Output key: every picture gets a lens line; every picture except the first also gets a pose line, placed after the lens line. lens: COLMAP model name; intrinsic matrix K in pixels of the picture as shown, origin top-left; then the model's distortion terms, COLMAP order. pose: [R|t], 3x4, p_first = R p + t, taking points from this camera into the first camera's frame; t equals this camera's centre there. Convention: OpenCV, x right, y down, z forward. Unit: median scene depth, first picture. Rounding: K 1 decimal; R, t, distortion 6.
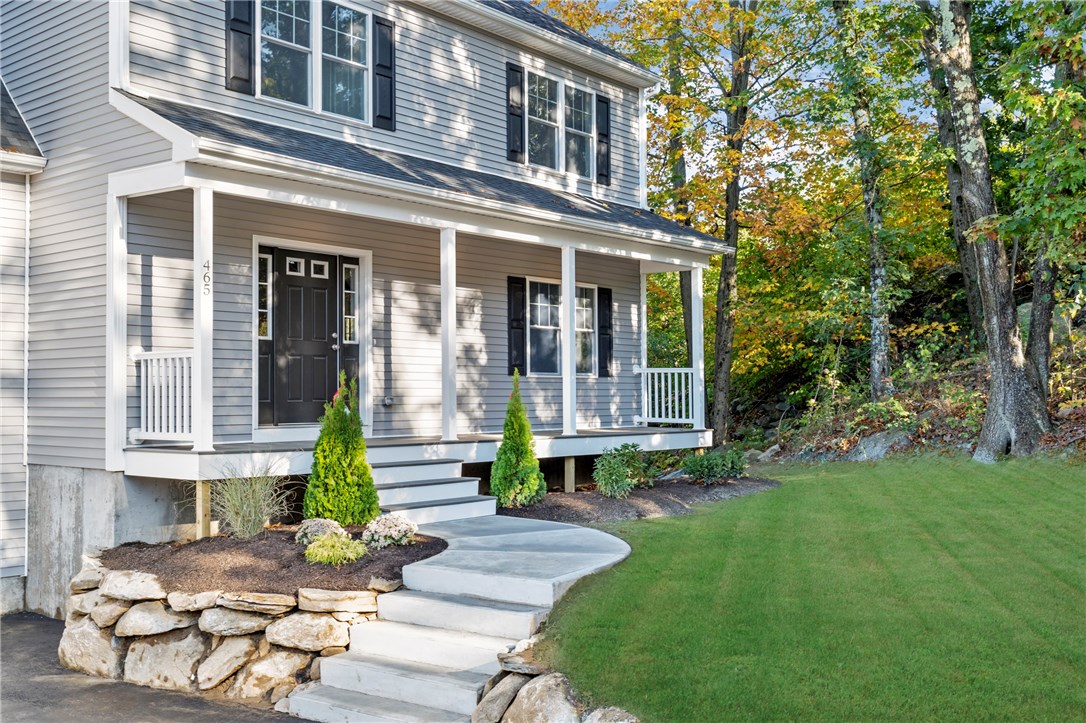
lens RADIAL K [[1086.6, 0, 542.9], [0, 1086.6, 356.5], [0, 0, 1]] dist [0.007863, 0.000000]
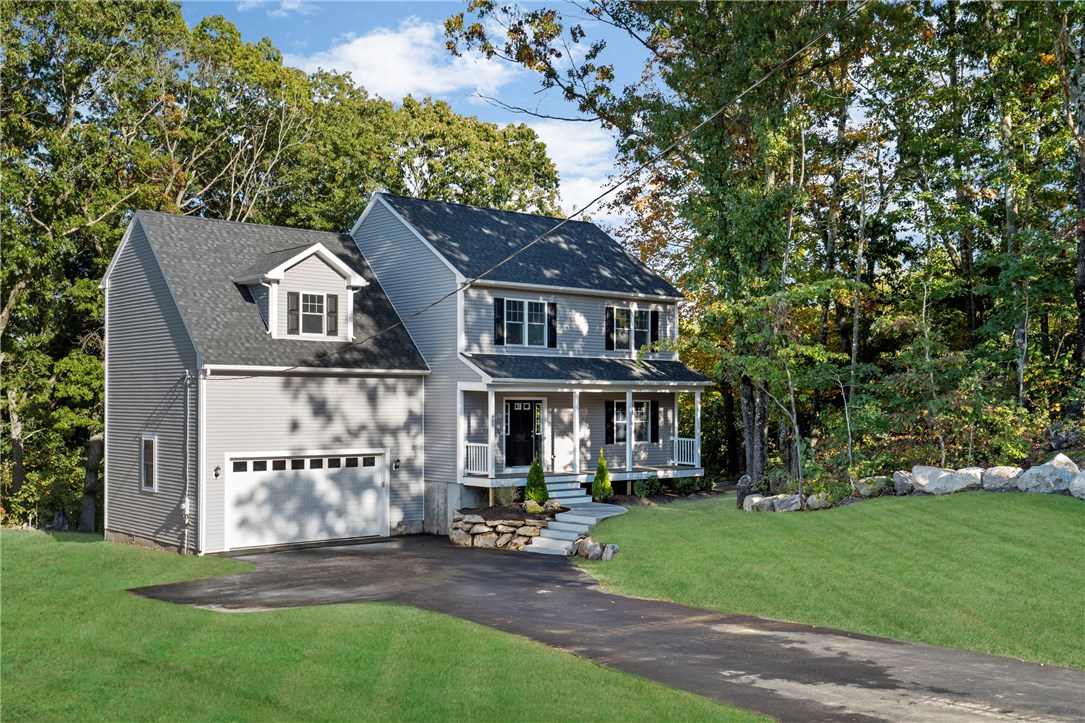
lens RADIAL K [[1149.7, 0, 550.4], [0, 1149.7, 408.7], [0, 0, 1]] dist [-0.007222, 0.000000]
pose [[0.987862, 0.009014, -0.155073, 0.292277], [-0.002371, 0.999074, 0.042970, -0.206384], [0.155317, -0.042081, 0.986968, -1.804189]]
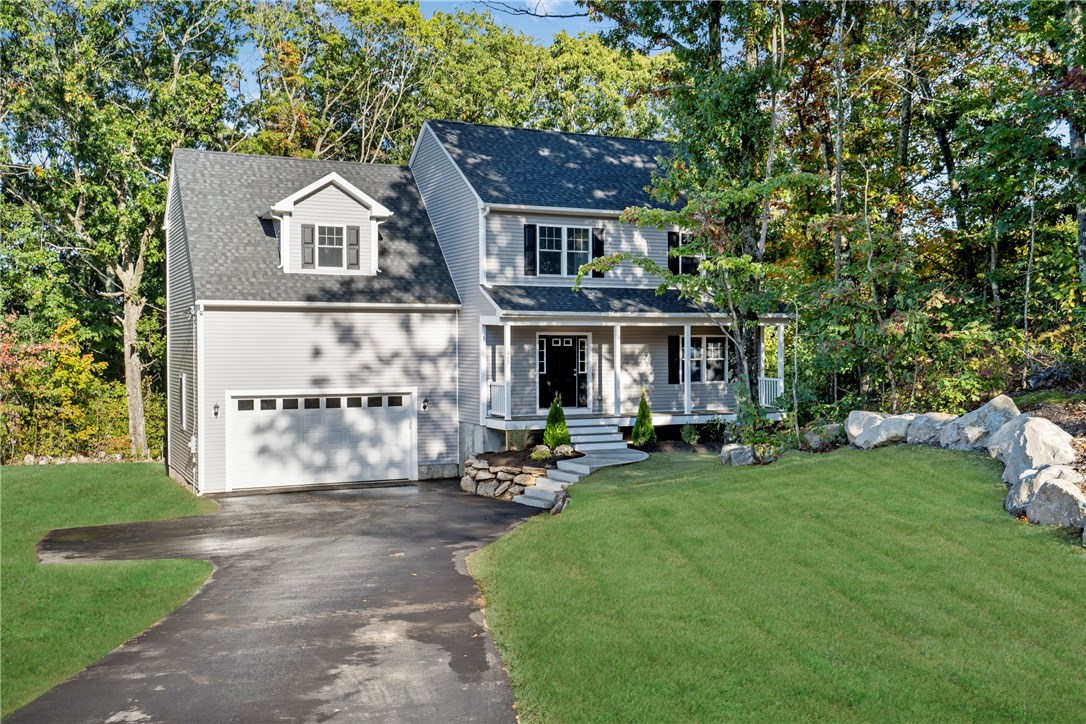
lens RADIAL K [[1086.6, 0, 552.5], [0, 1086.6, 355.6], [0, 0, 1]] dist [0.007863, 0.000000]
pose [[0.908774, 0.005371, -0.417254, 0.802713], [0.014129, 0.998948, 0.043632, -0.165546], [0.417049, -0.045547, 0.907742, -1.240109]]
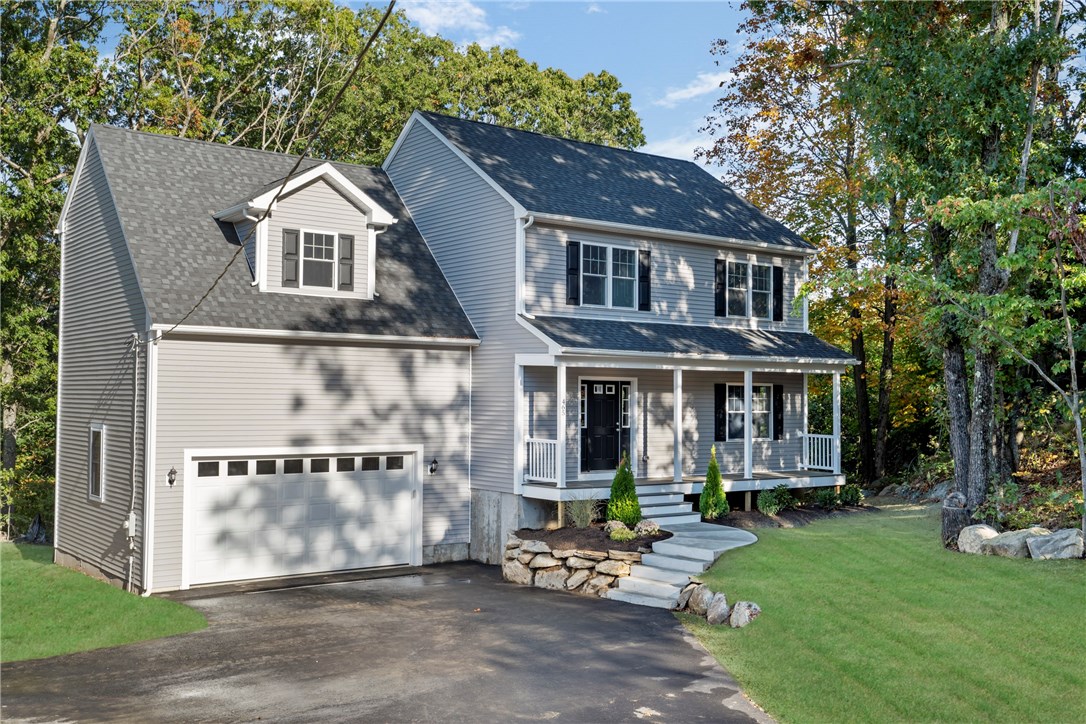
lens RADIAL K [[1086.6, 0, 545.9], [0, 1086.6, 365.9], [0, 0, 1]] dist [0.007863, 0.000000]
pose [[0.973675, 0.006121, -0.227857, 0.126806], [-0.004795, 0.999968, 0.006370, -0.142674], [0.227889, -0.005110, 0.973674, -0.942842]]
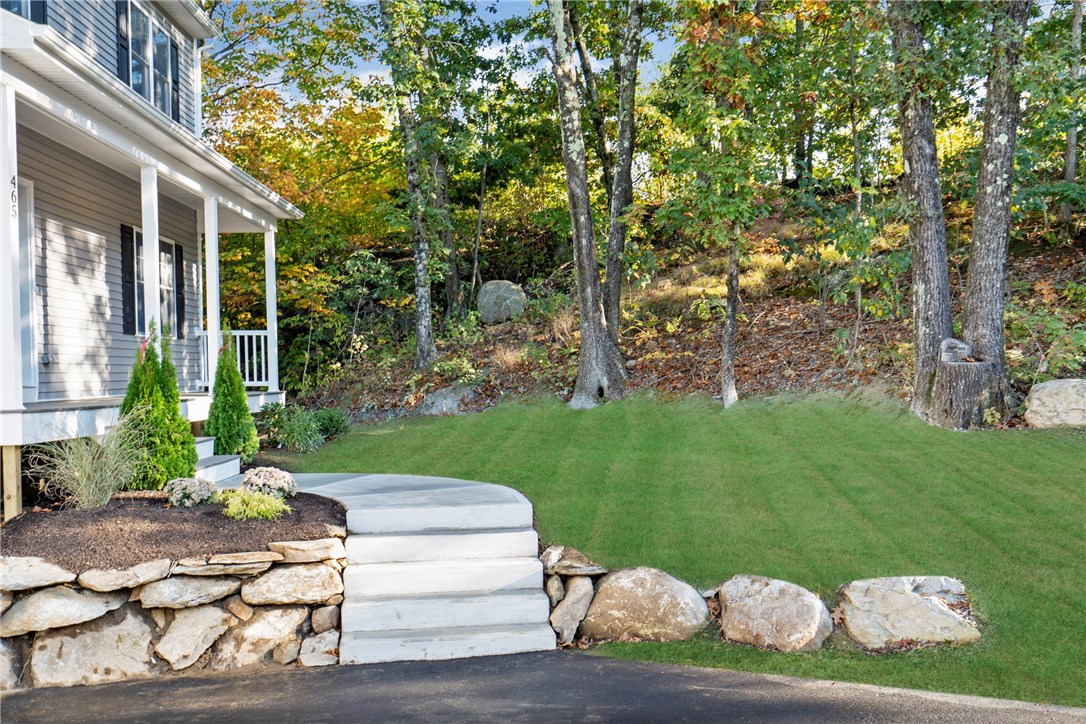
lens RADIAL K [[1086.6, 0, 548.4], [0, 1086.6, 360.4], [0, 0, 1]] dist [0.007863, 0.000000]
pose [[0.754732, -0.005757, 0.656008, -0.458341], [-0.006539, 0.999846, 0.016297, 0.028707], [-0.656001, -0.016589, 0.754578, 0.103587]]
